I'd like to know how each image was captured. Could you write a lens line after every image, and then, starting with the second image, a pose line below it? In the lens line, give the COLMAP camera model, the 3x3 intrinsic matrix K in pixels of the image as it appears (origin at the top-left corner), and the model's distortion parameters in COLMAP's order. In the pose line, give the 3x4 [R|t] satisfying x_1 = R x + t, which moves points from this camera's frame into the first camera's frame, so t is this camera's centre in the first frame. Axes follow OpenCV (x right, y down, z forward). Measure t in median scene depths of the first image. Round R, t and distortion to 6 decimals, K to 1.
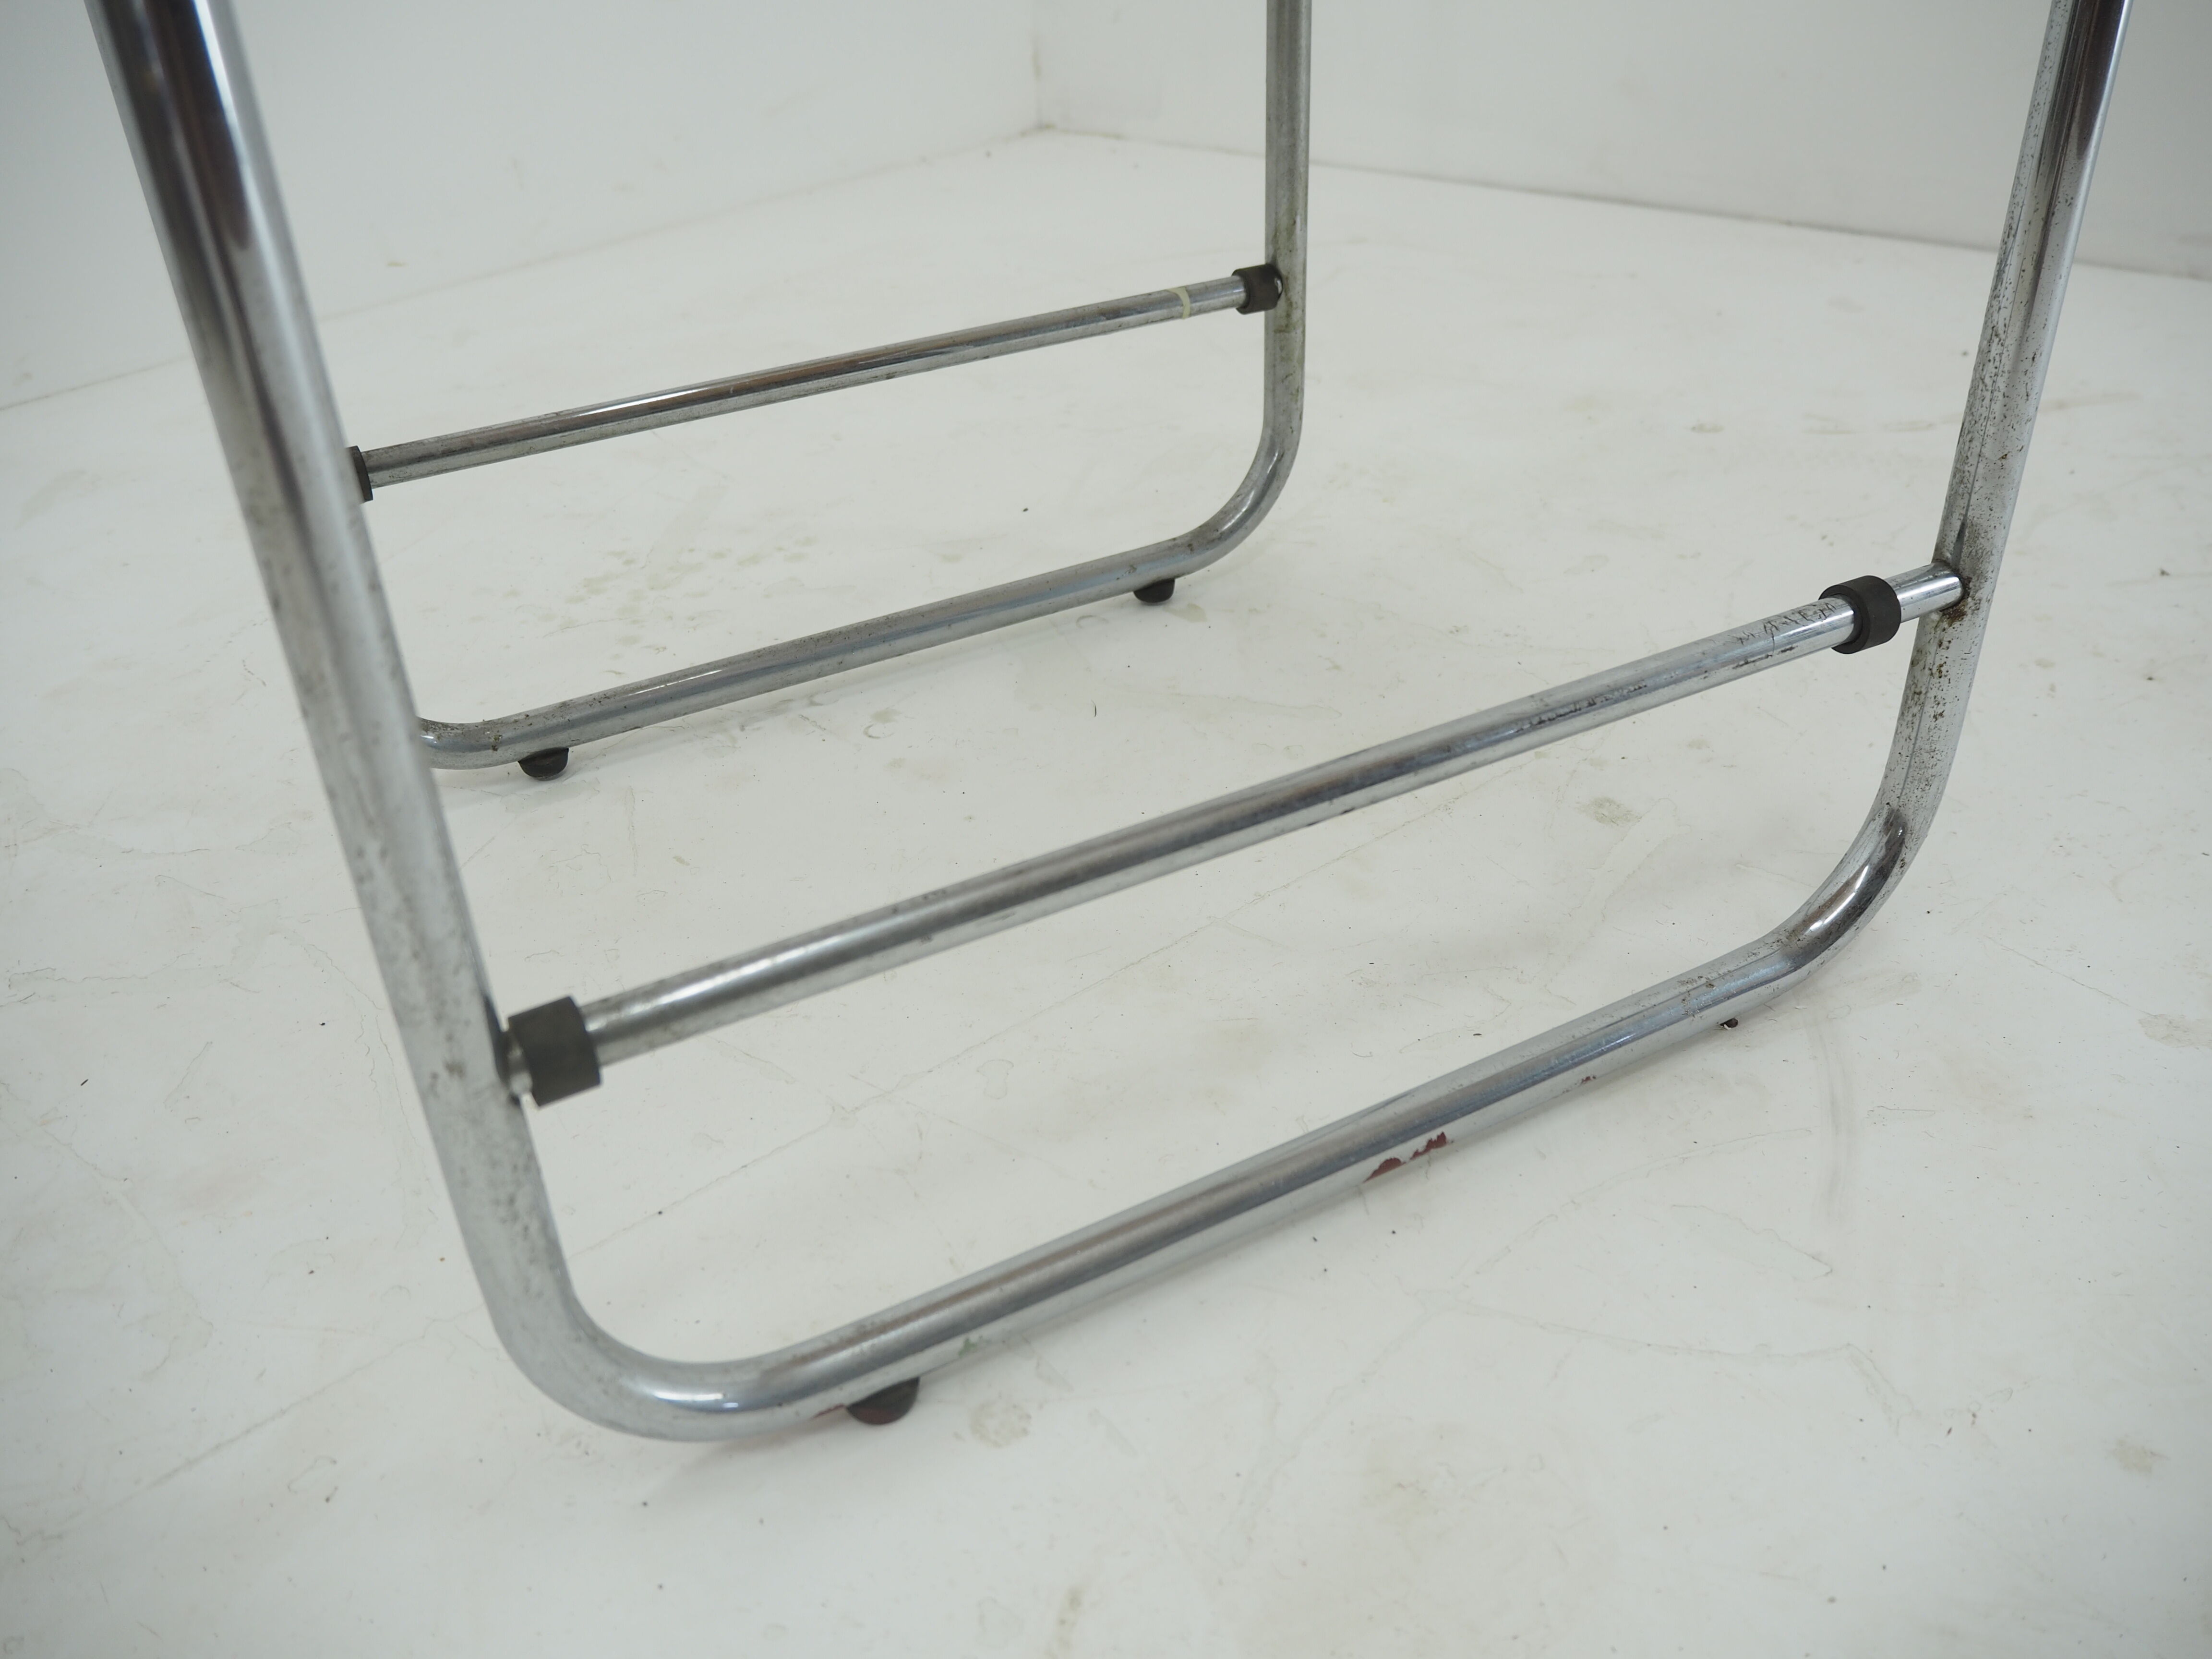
lens RADIAL K [[1855.5, 0, 1111.1], [0, 1855.5, 830.7], [0, 0, 1]] dist [-0.050103, 0.018813]
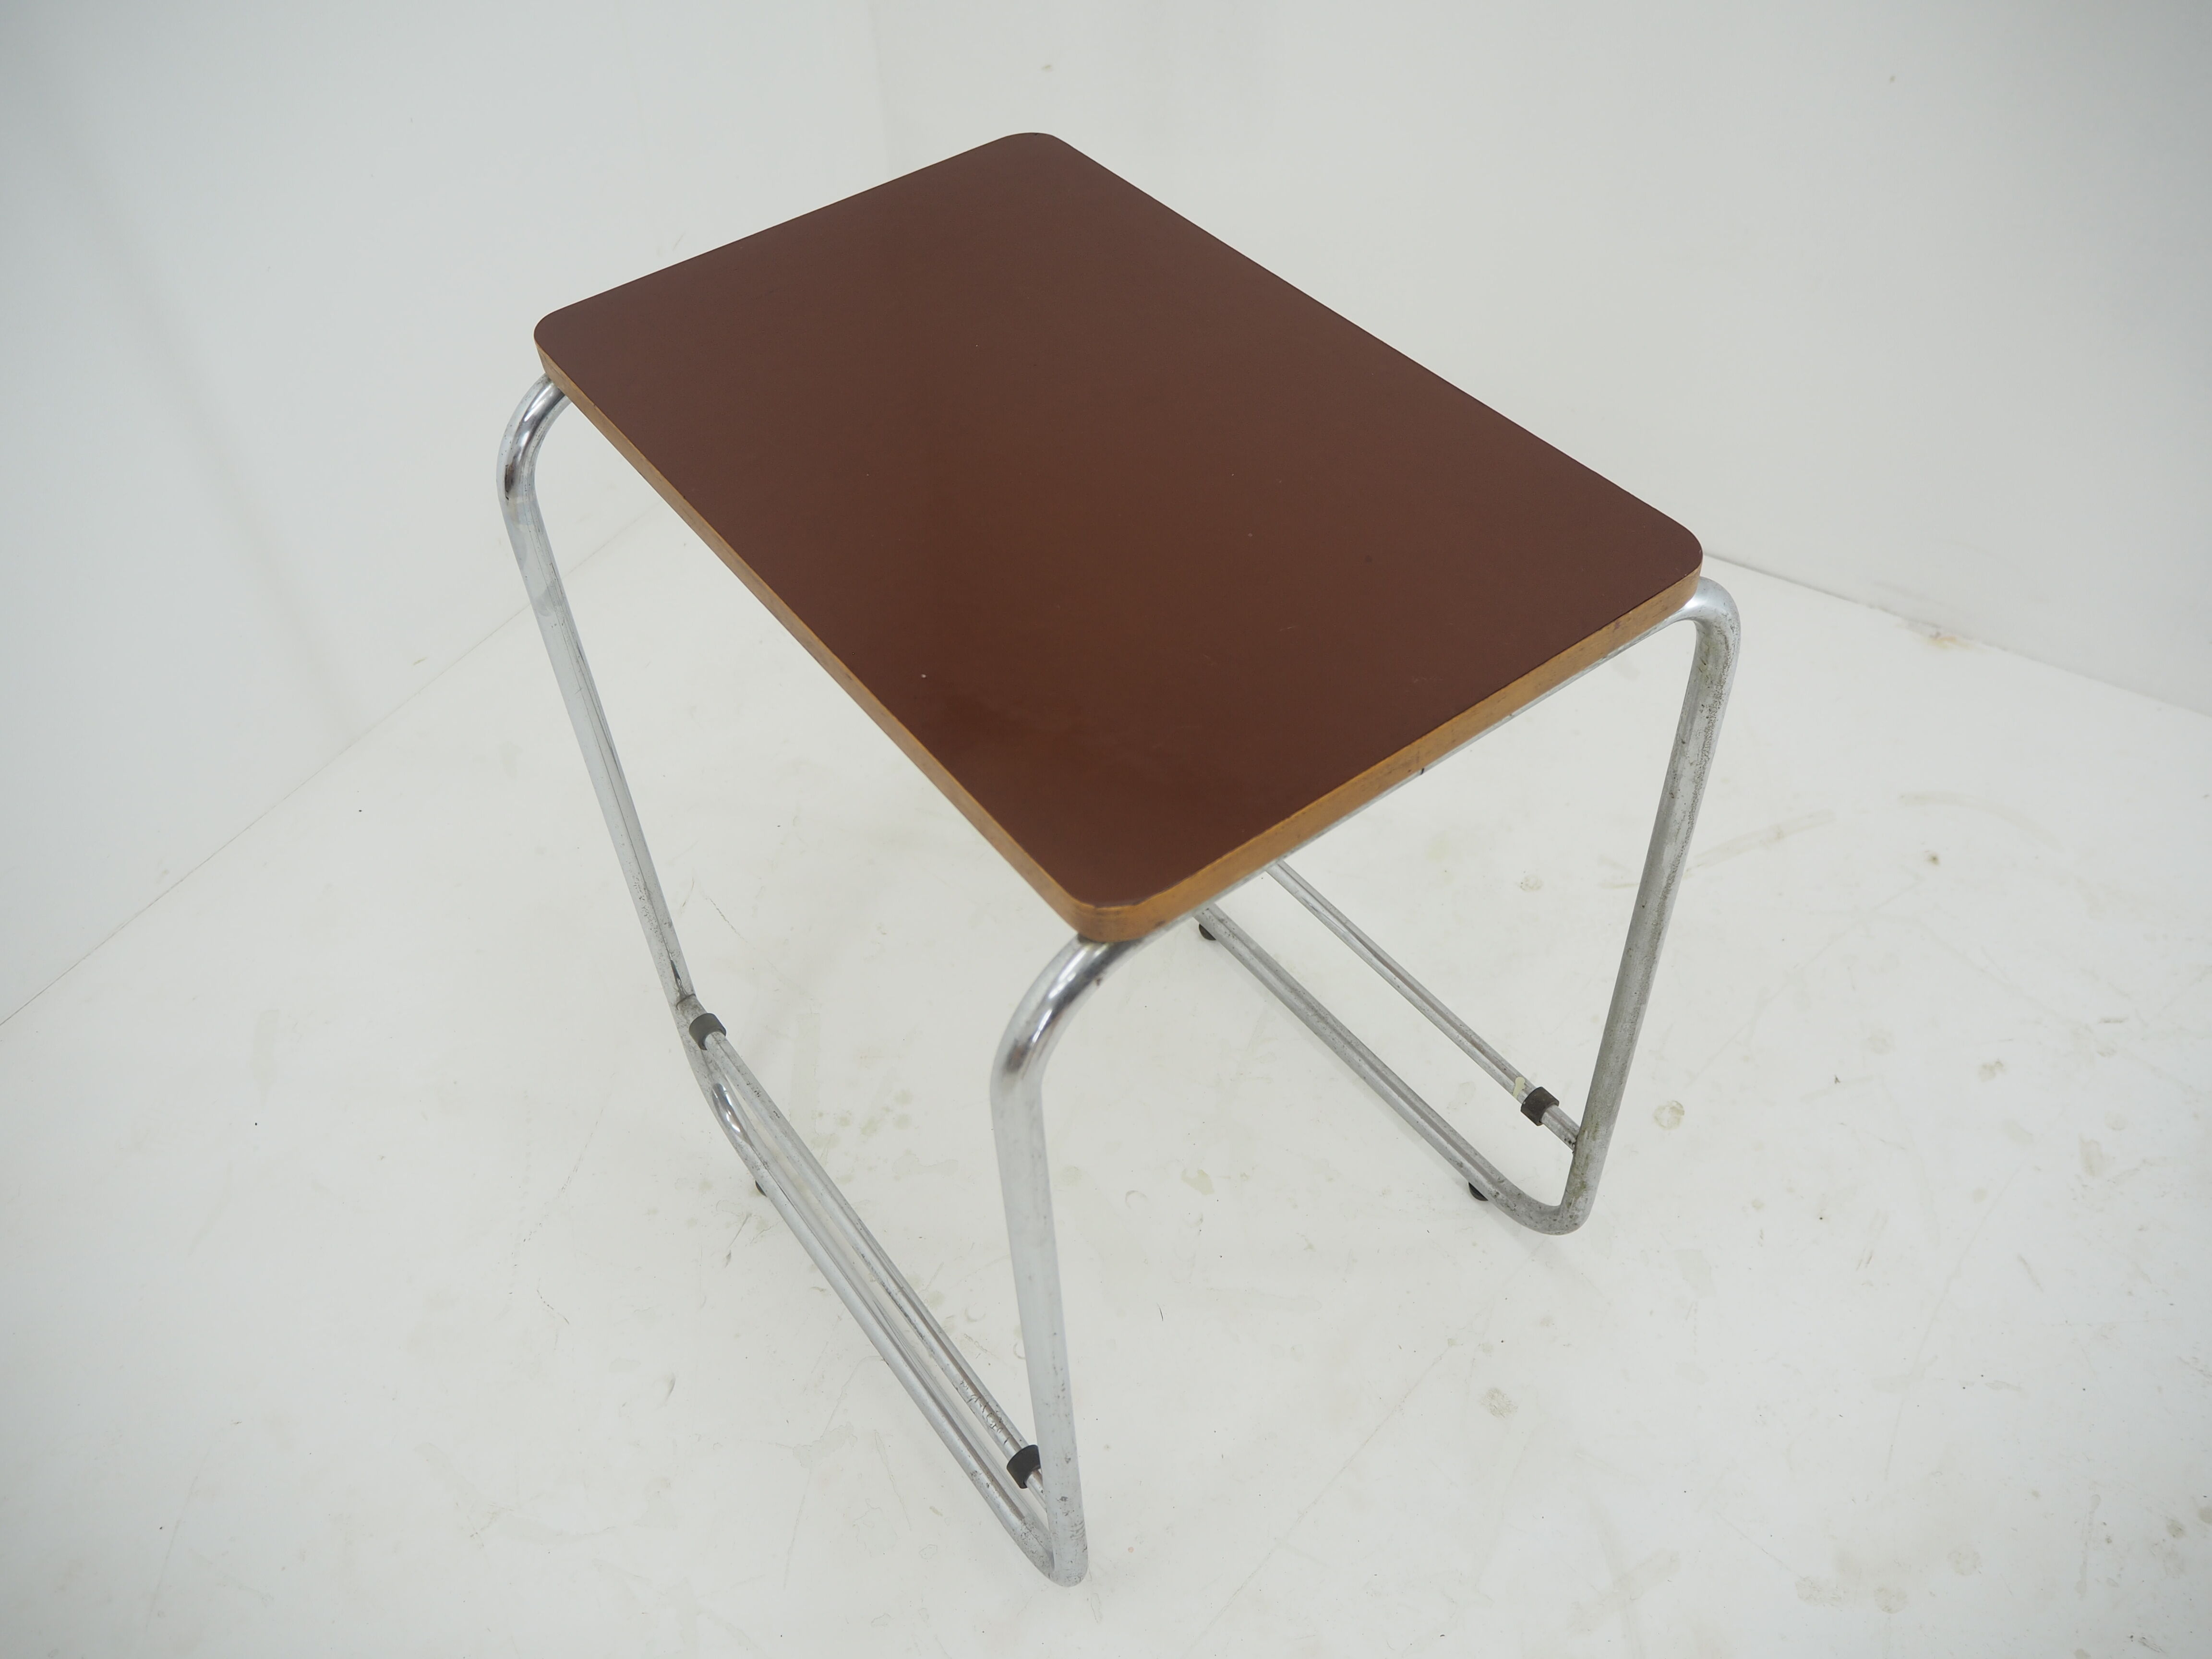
lens RADIAL K [[1855.5, 0, 1110.8], [0, 1855.5, 823.5], [0, 0, 1]] dist [-0.050103, 0.018813]
pose [[0.988248, -0.108066, 0.108108, -0.147310], [0.076937, 0.962781, 0.259101, -0.734389], [-0.132084, -0.247739, 0.959781, -0.305313]]
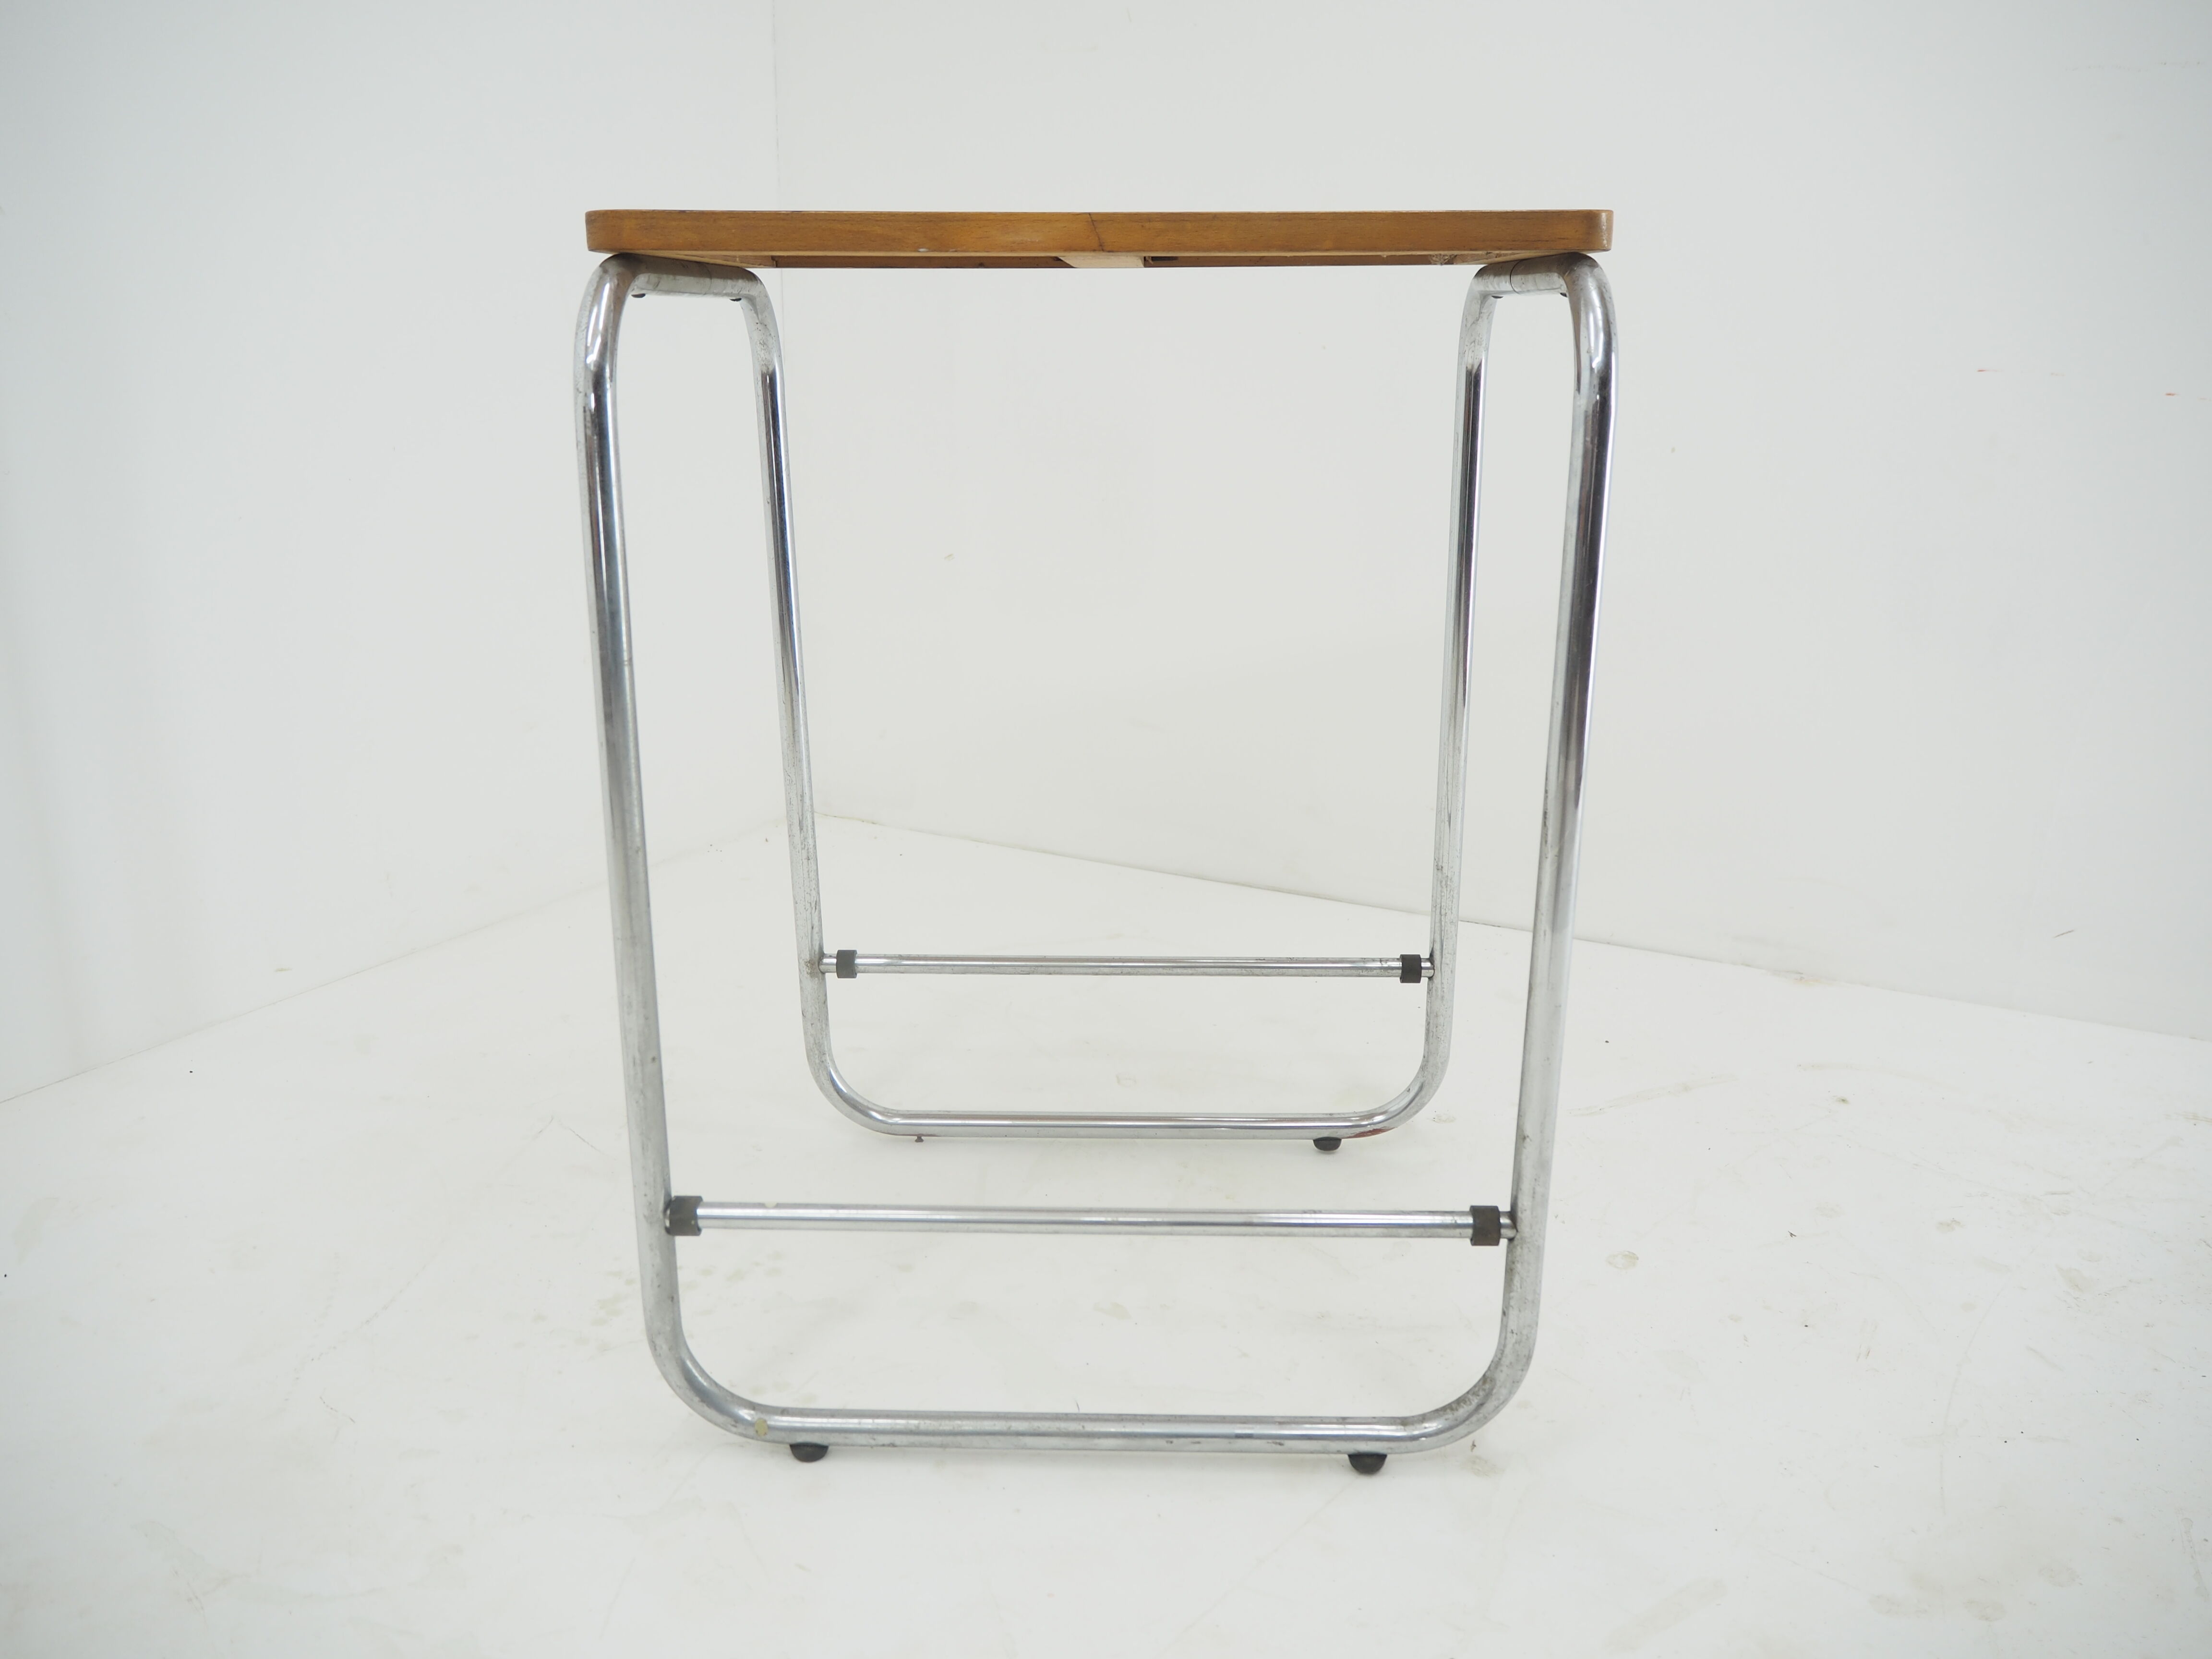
lens RADIAL K [[1855.5, 0, 1107.2], [0, 1855.5, 833.3], [0, 0, 1]] dist [-0.050103, 0.018813]
pose [[0.973253, -0.003577, 0.229707, -0.243720], [0.066031, 0.962042, -0.264791, -0.092162], [-0.220041, 0.272877, 0.936547, -0.274236]]
